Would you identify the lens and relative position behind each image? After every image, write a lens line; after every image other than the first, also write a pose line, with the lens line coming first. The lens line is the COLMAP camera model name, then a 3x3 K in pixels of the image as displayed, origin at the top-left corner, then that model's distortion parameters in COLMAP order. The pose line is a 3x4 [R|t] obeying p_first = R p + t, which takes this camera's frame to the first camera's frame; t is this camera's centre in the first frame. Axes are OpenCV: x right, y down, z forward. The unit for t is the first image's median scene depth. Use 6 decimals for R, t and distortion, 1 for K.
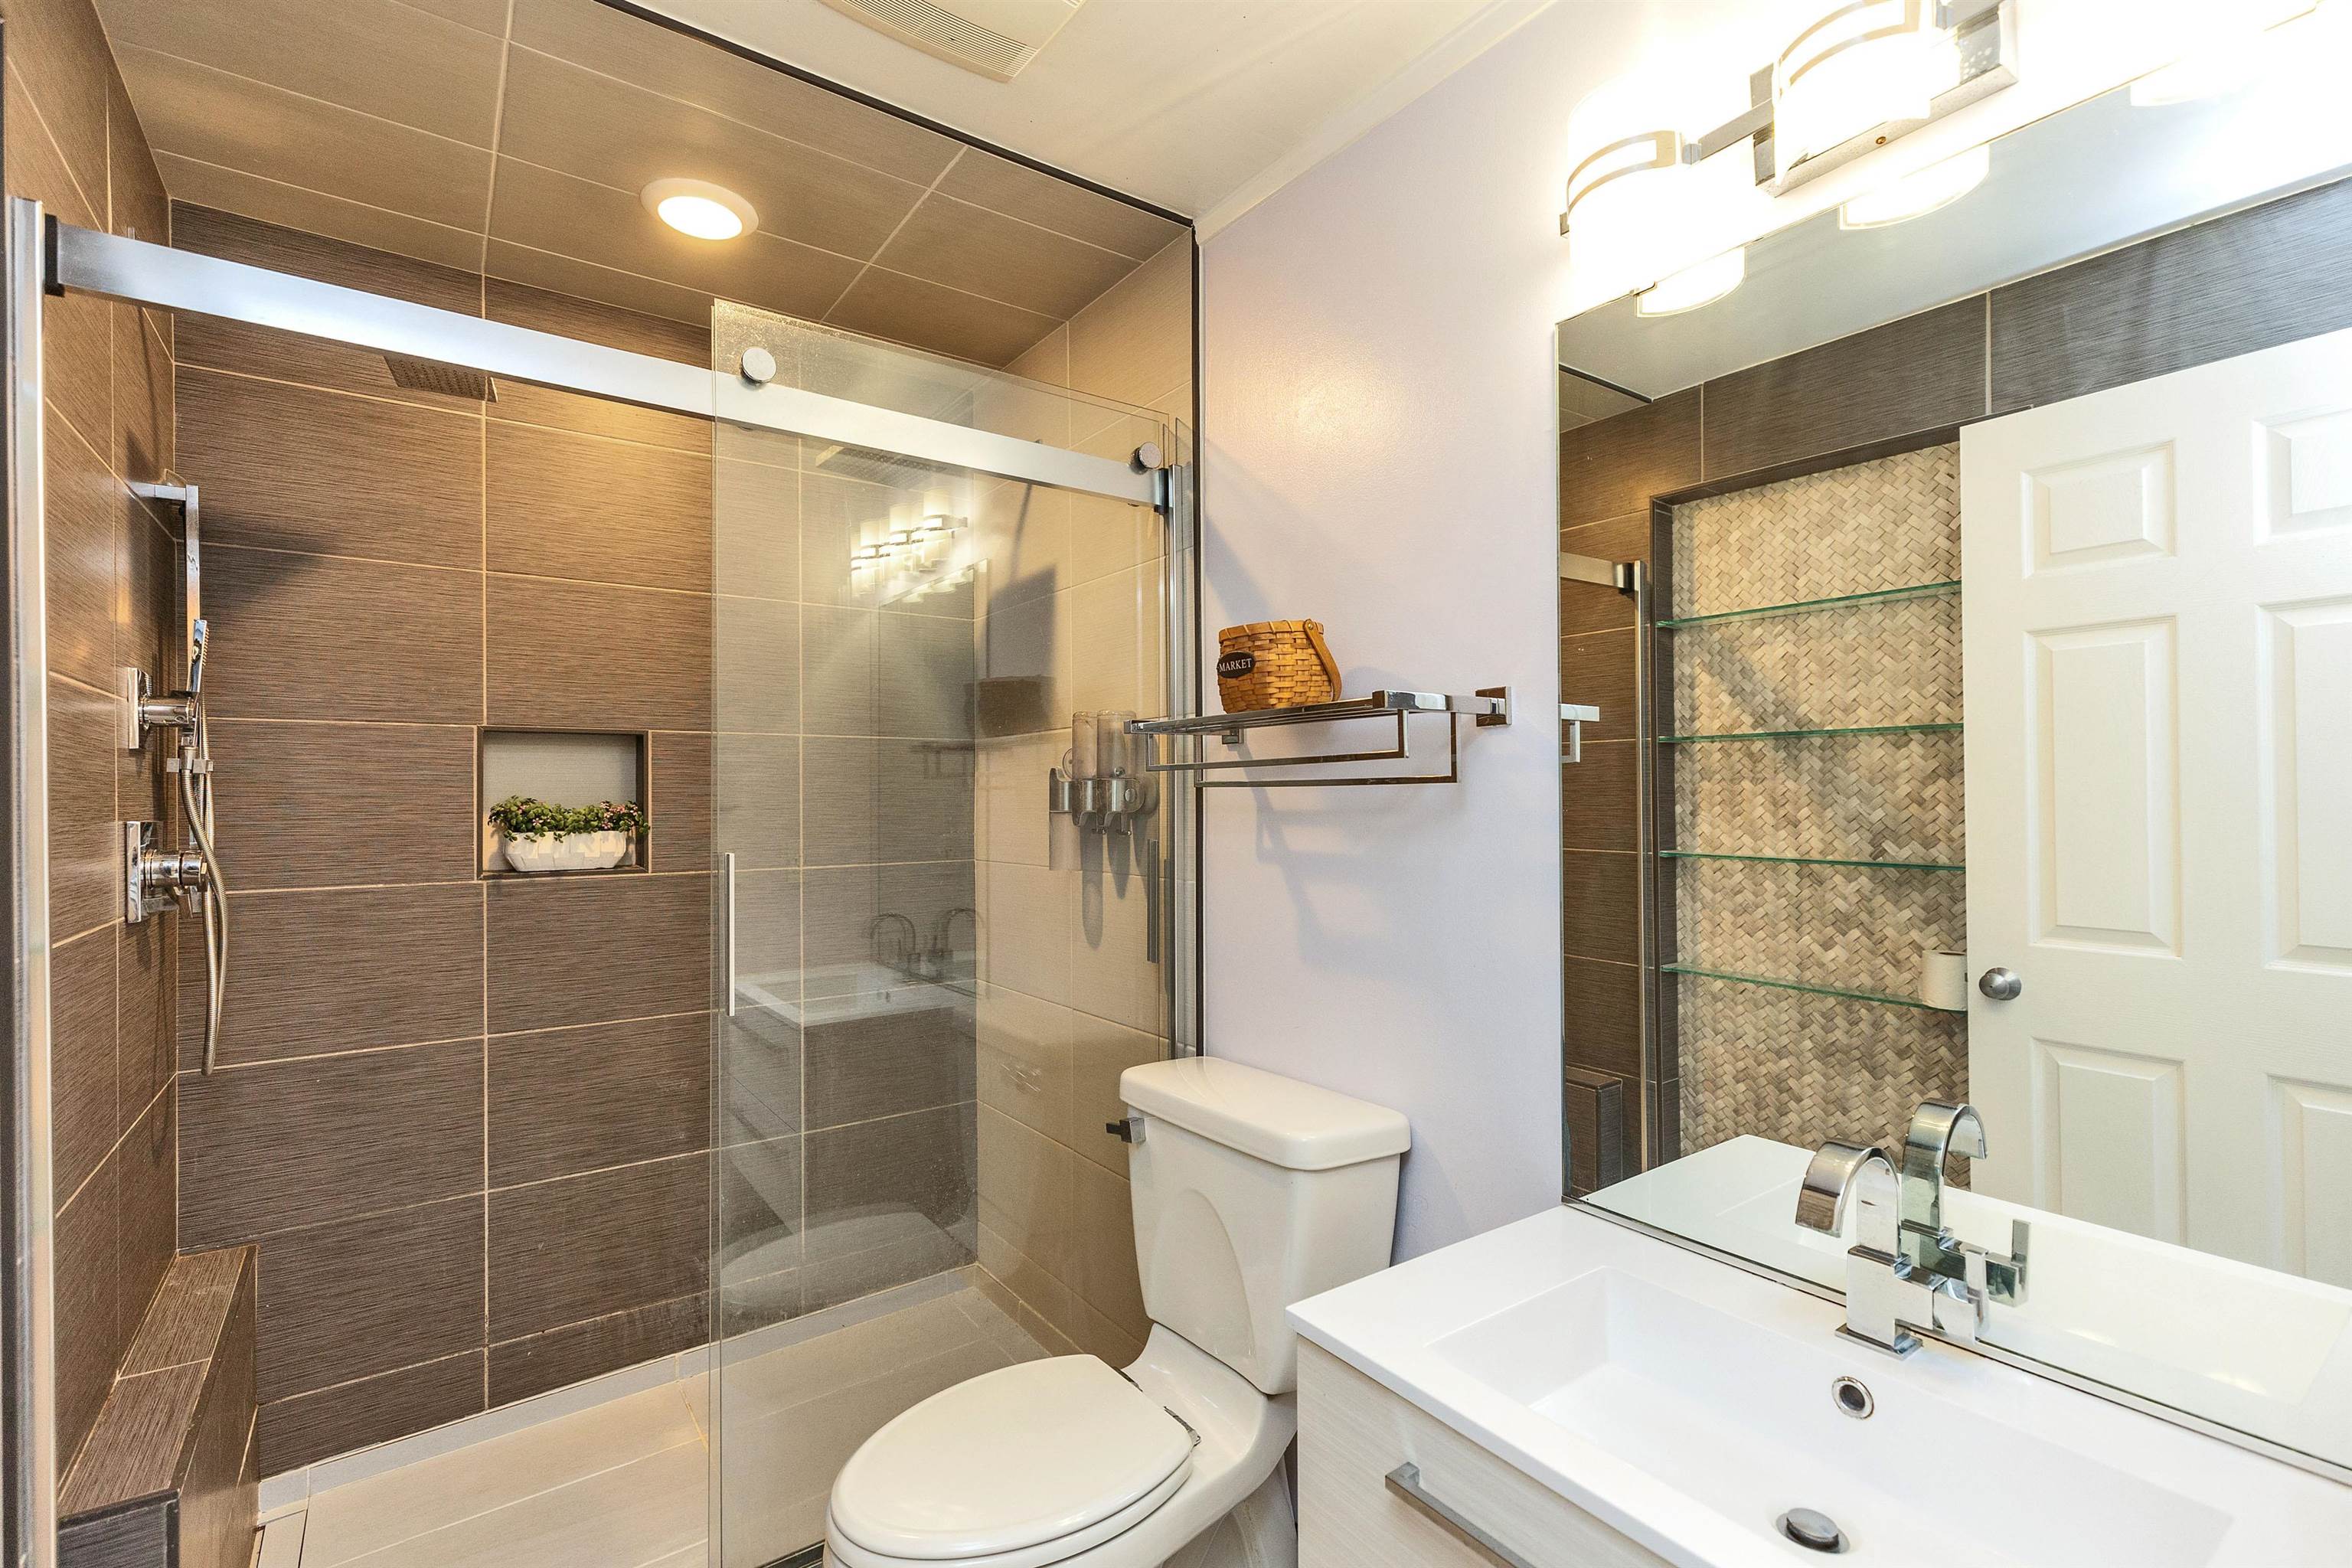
lens RADIAL K [[1052.6, 0, 1178.0], [0, 1052.6, 789.7], [0, 0, 1]] dist [0.002744, -0.001904]
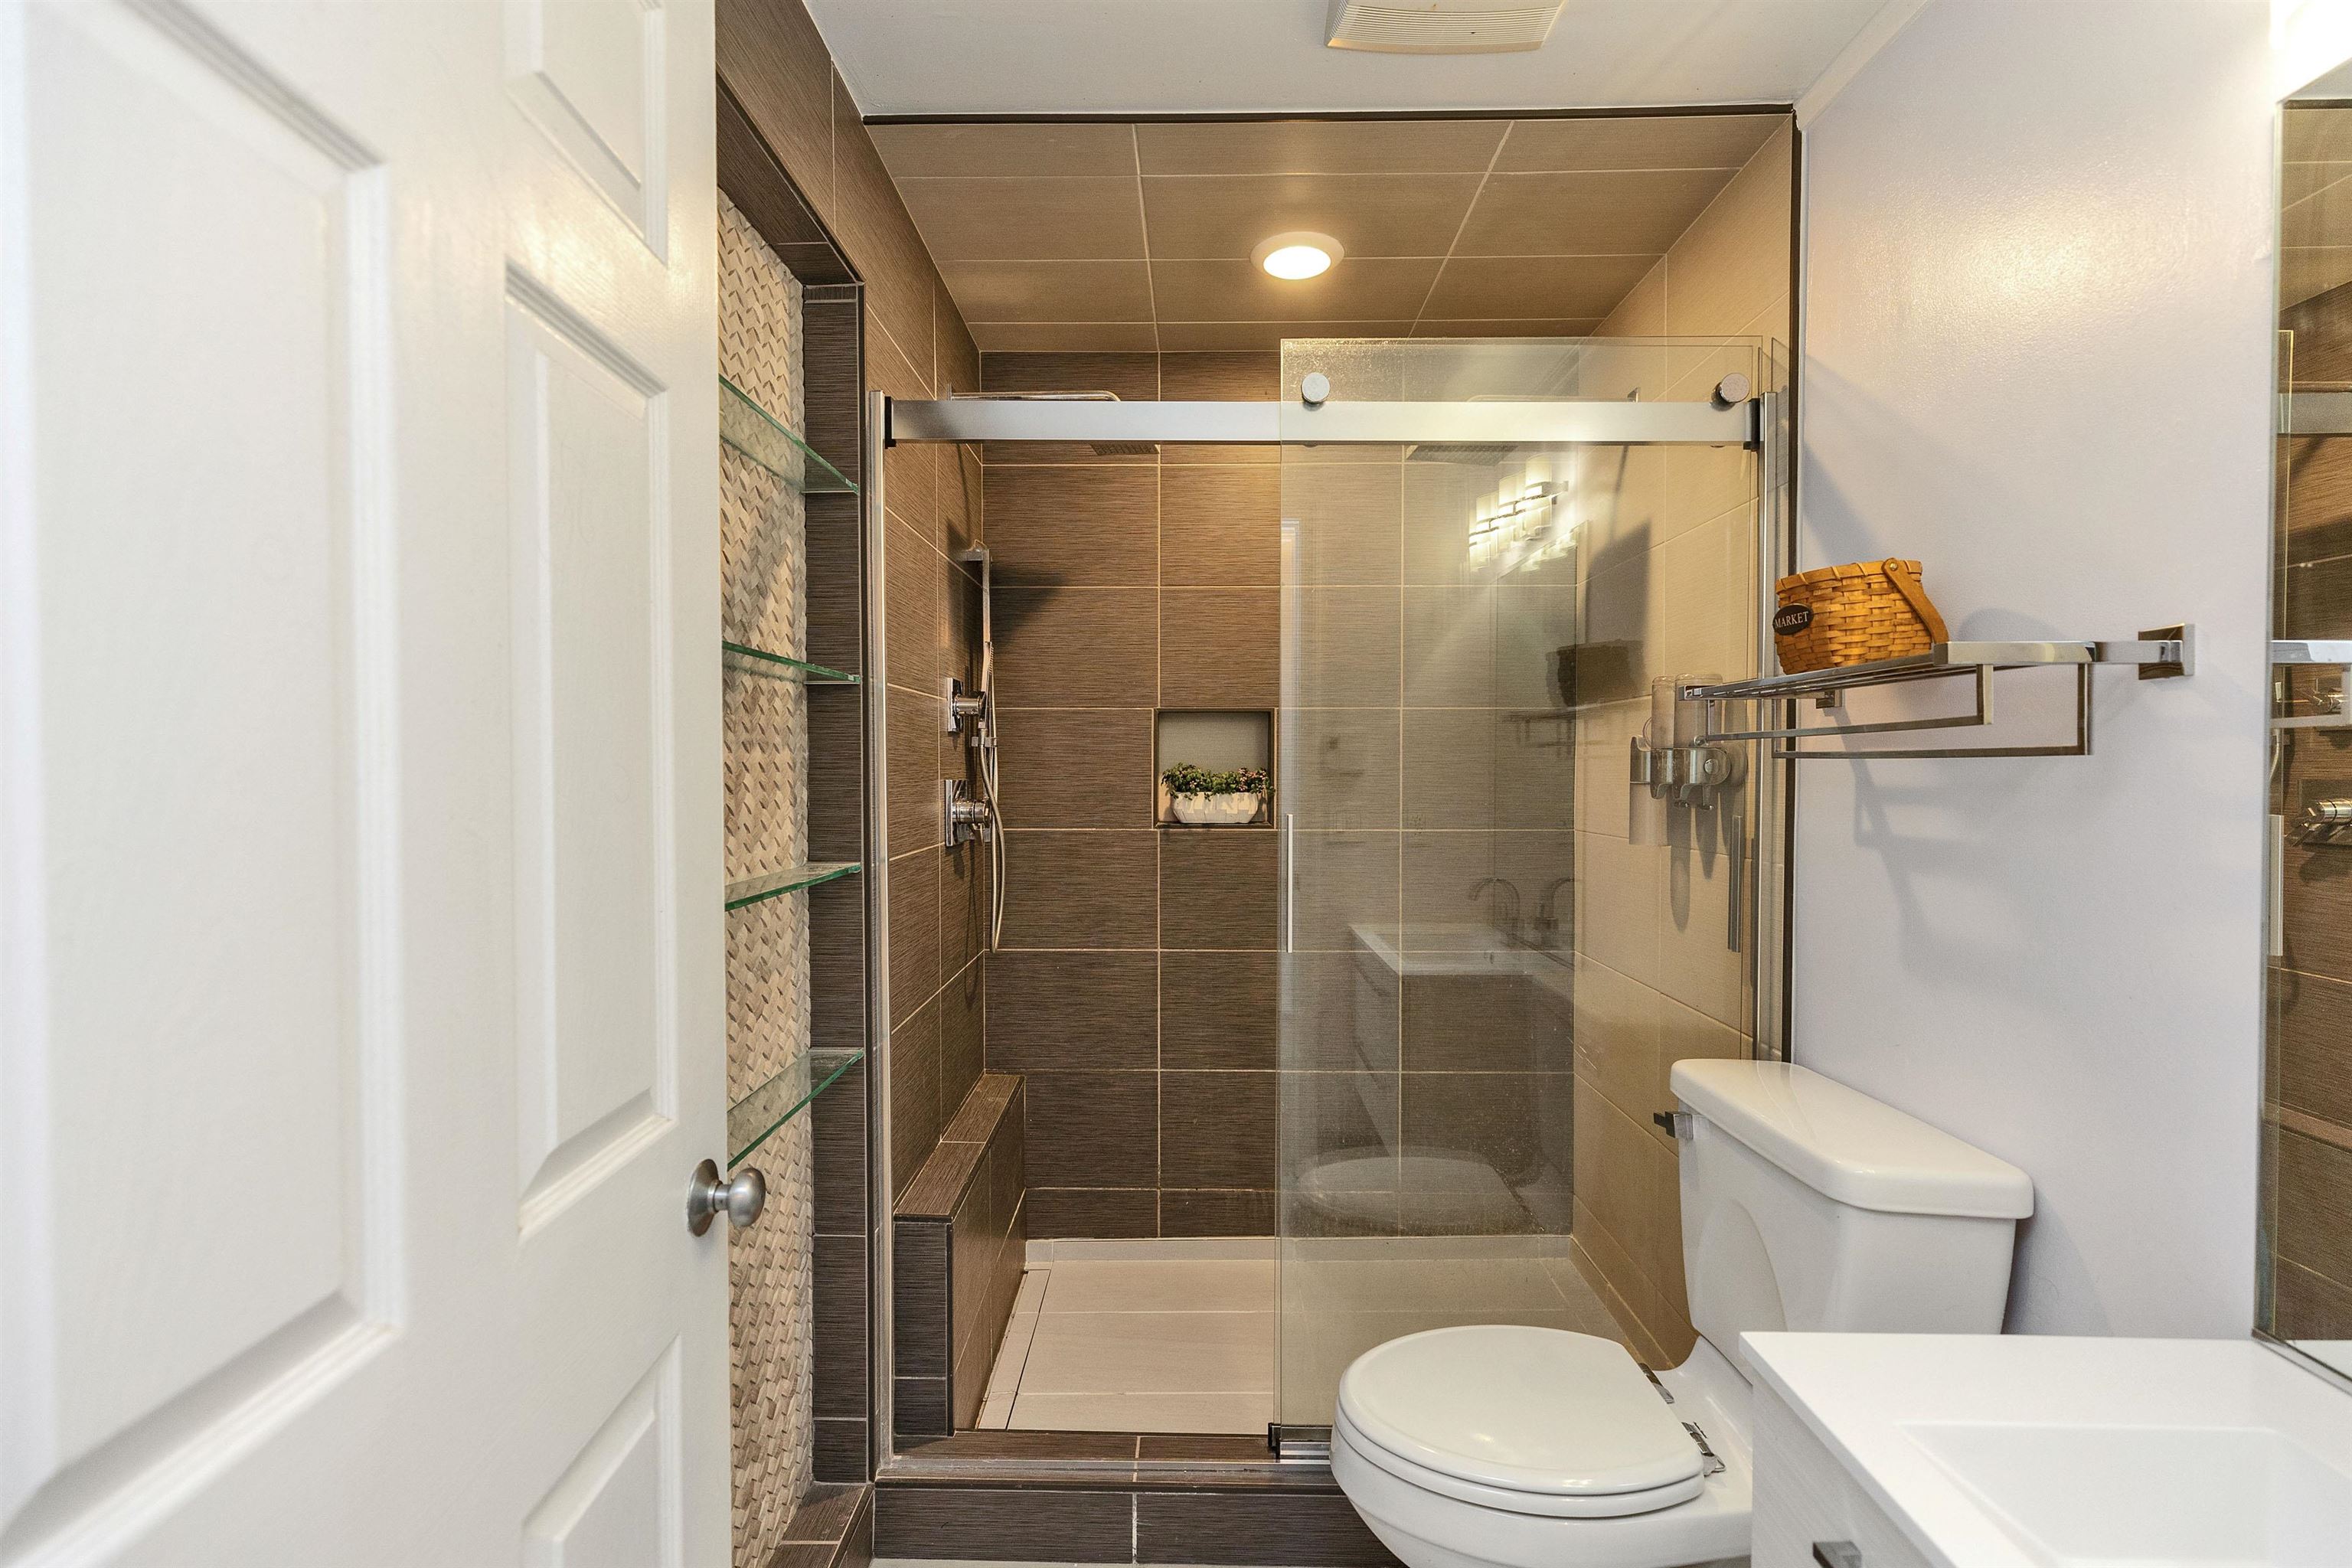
lens RADIAL K [[1052.6, 0, 1186.9], [0, 1052.6, 779.7], [0, 0, 1]] dist [0.002744, -0.001904]
pose [[0.800866, 0.015292, -0.598649, 0.147456], [-0.001111, 0.999710, 0.024050, -0.004906], [0.598843, -0.018595, 0.800651, -0.004899]]
